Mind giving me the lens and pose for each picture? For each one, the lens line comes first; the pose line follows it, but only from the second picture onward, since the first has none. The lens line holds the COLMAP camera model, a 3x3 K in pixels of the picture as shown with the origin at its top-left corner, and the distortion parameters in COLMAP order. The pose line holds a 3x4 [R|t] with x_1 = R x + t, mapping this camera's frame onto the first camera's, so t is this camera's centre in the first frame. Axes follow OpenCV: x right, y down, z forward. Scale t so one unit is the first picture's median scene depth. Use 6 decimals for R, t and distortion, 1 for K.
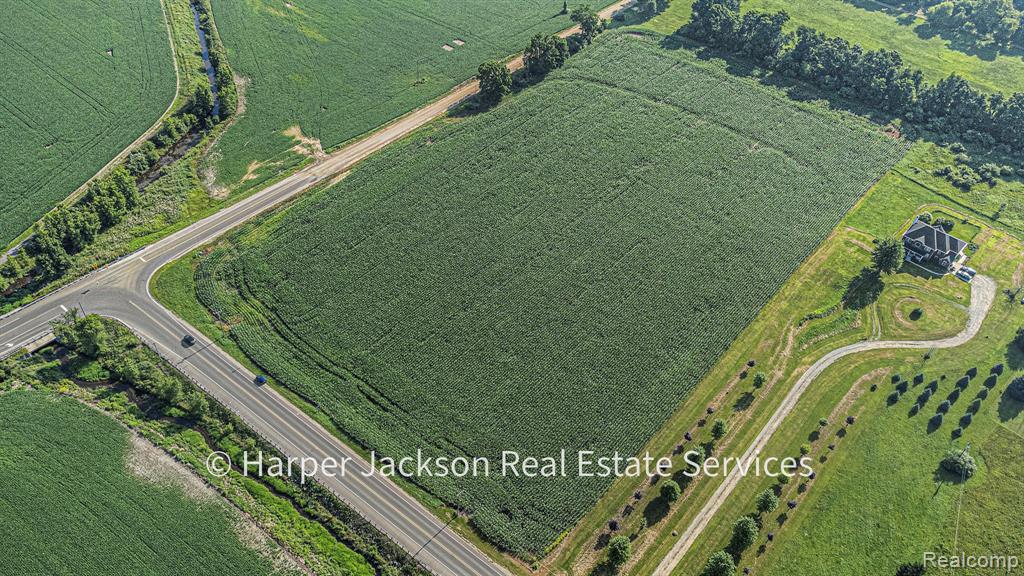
lens RADIAL K [[761.7, 0, 512.0], [0, 761.7, 288.0], [0, 0, 1]] dist [0.039017, 0.009666]
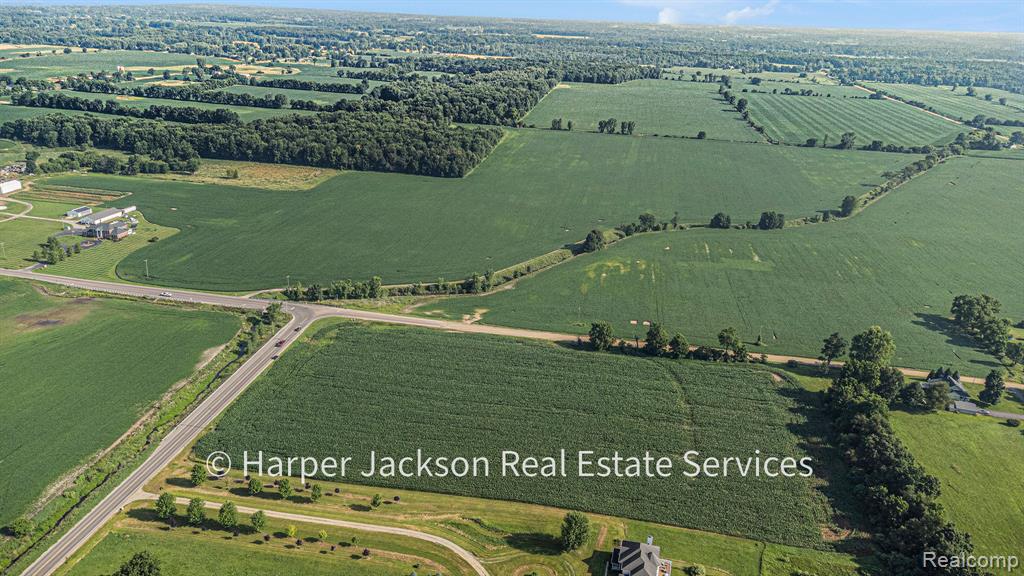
lens RADIAL K [[761.7, 0, 512.0], [0, 761.7, 288.0], [0, 0, 1]] dist [0.039017, 0.009666]
pose [[0.487904, 0.263934, -0.832038, 1.068821], [-0.620042, 0.775717, -0.117522, -0.107587], [0.614408, 0.573238, 0.542126, 0.208373]]
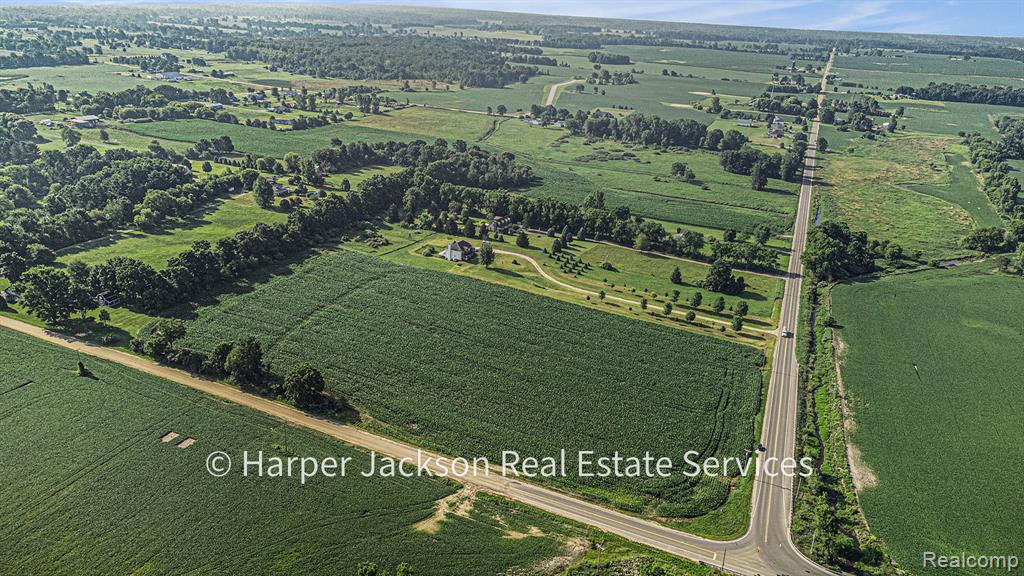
lens RADIAL K [[761.7, 0, 512.0], [0, 761.7, 288.0], [0, 0, 1]] dist [0.039017, 0.009666]
pose [[-0.280919, -0.409073, 0.868184, -0.934661], [0.621559, 0.611719, 0.489350, -0.716408], [-0.731265, 0.677096, 0.082419, 0.778284]]
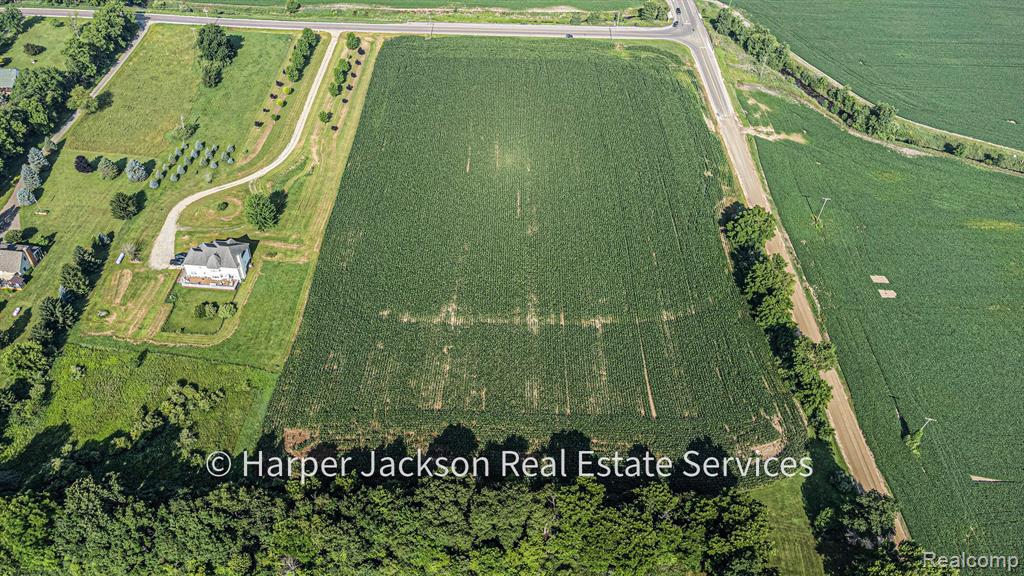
lens RADIAL K [[761.7, 0, 512.0], [0, 761.7, 288.0], [0, 0, 1]] dist [0.039017, 0.009666]
pose [[-0.756166, 0.374994, -0.536277, 0.731794], [-0.523816, 0.144325, 0.839516, -0.941681], [0.392211, 0.915724, 0.087294, 1.018003]]
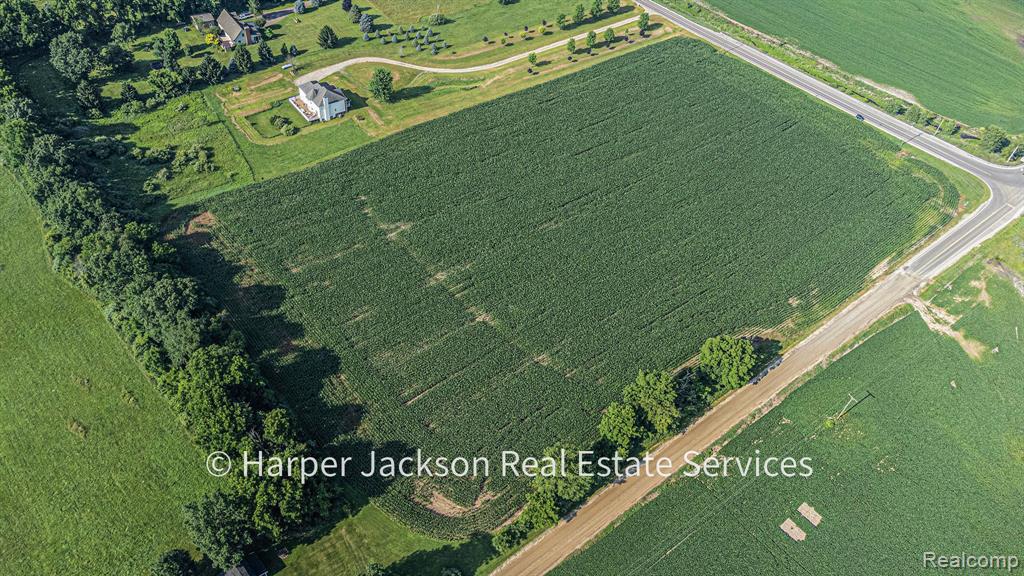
lens RADIAL K [[761.7, 0, 512.0], [0, 761.7, 288.0], [0, 0, 1]] dist [0.039017, 0.009666]
pose [[-0.975682, -0.218379, 0.018859, 0.184217], [0.021220, -0.008472, 0.999739, -1.084563], [-0.218162, 0.975827, 0.012900, 1.116193]]
